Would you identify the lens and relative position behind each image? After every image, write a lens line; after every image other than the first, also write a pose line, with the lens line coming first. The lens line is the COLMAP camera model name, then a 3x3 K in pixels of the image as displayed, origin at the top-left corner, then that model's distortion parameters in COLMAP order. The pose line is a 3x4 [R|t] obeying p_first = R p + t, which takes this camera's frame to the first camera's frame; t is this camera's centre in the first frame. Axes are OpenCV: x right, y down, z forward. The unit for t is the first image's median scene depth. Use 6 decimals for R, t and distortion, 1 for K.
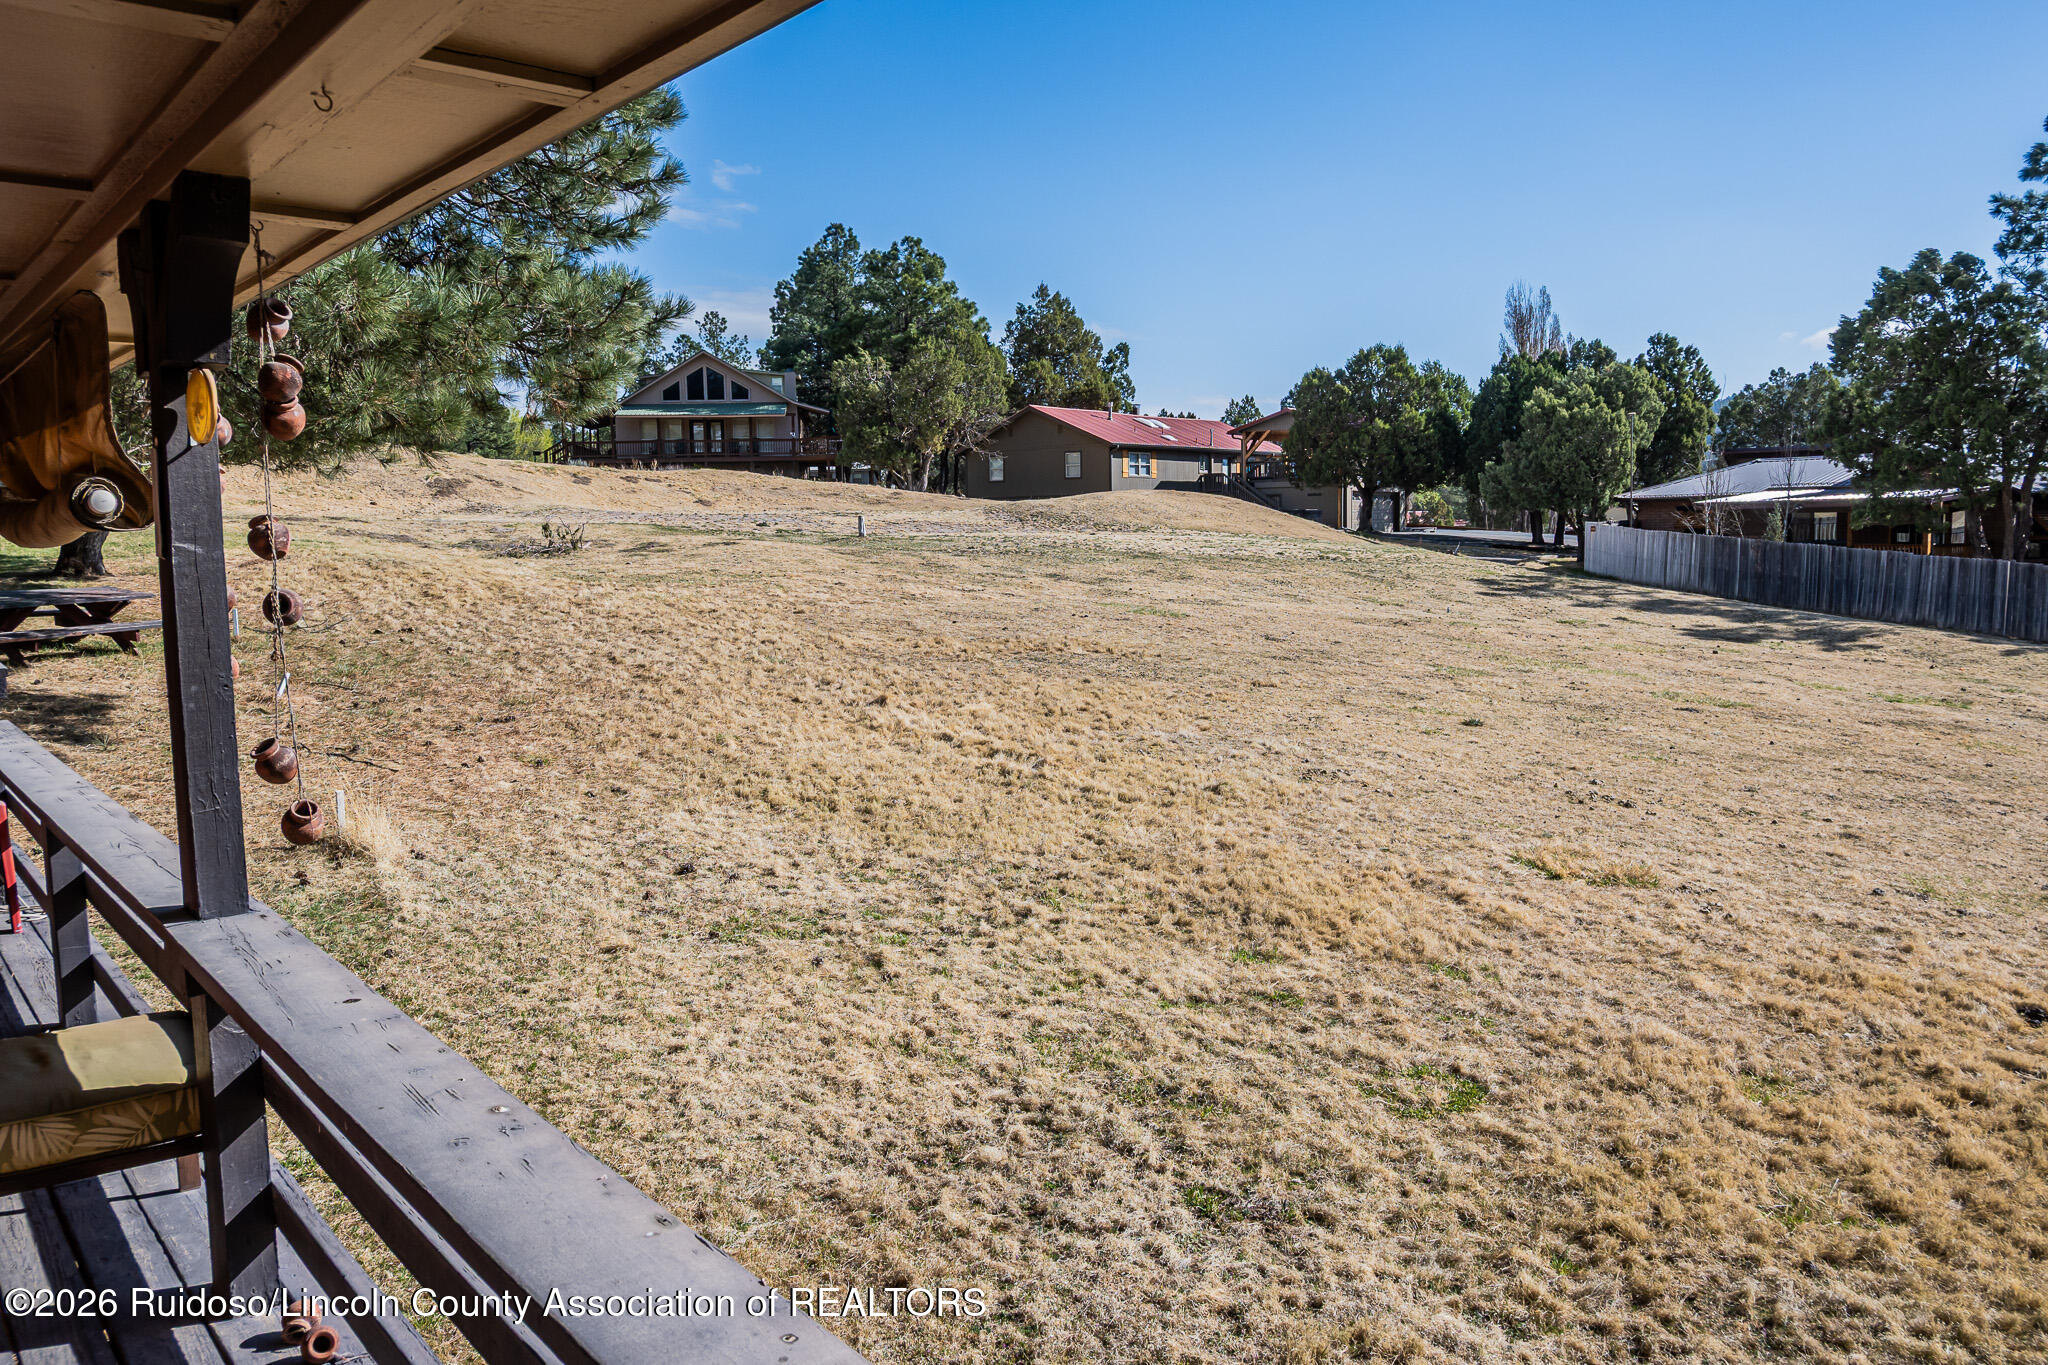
lens RADIAL K [[1622.3, 0, 1022.6], [0, 1622.3, 681.9], [0, 0, 1]] dist [0.007440, 0.006514]
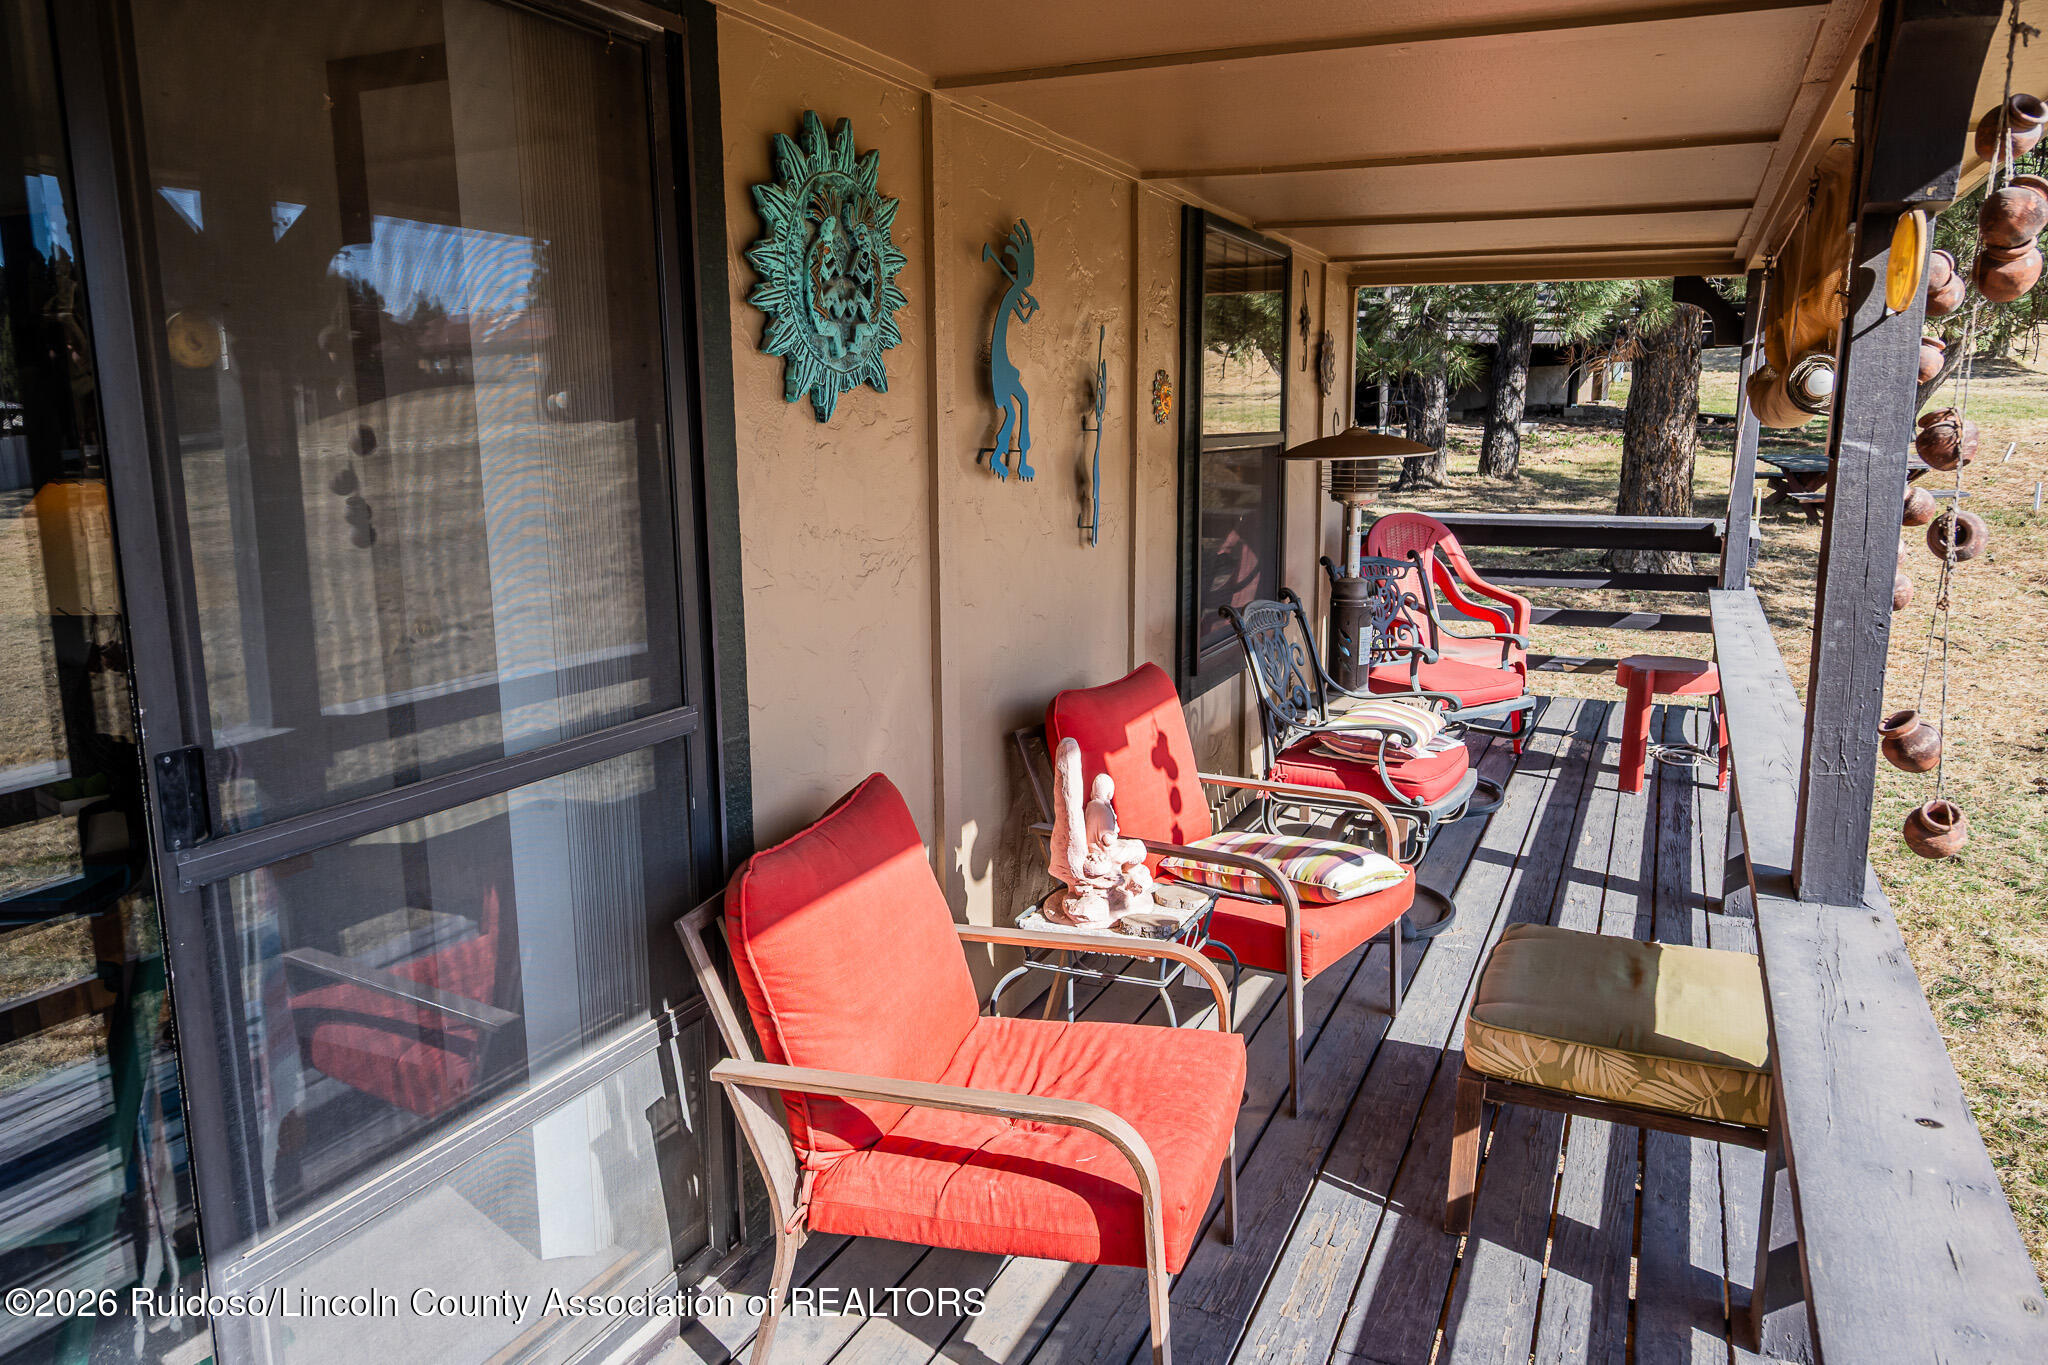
lens RADIAL K [[1431.5, 0, 1026.6], [0, 1431.5, 675.5], [0, 0, 1]] dist [-0.007235, 0.003151]
pose [[0.475087, 0.177748, -0.861799, -0.088417], [-0.089633, 0.984067, 0.153554, -0.043970], [0.875362, 0.004294, 0.483449, 0.312157]]
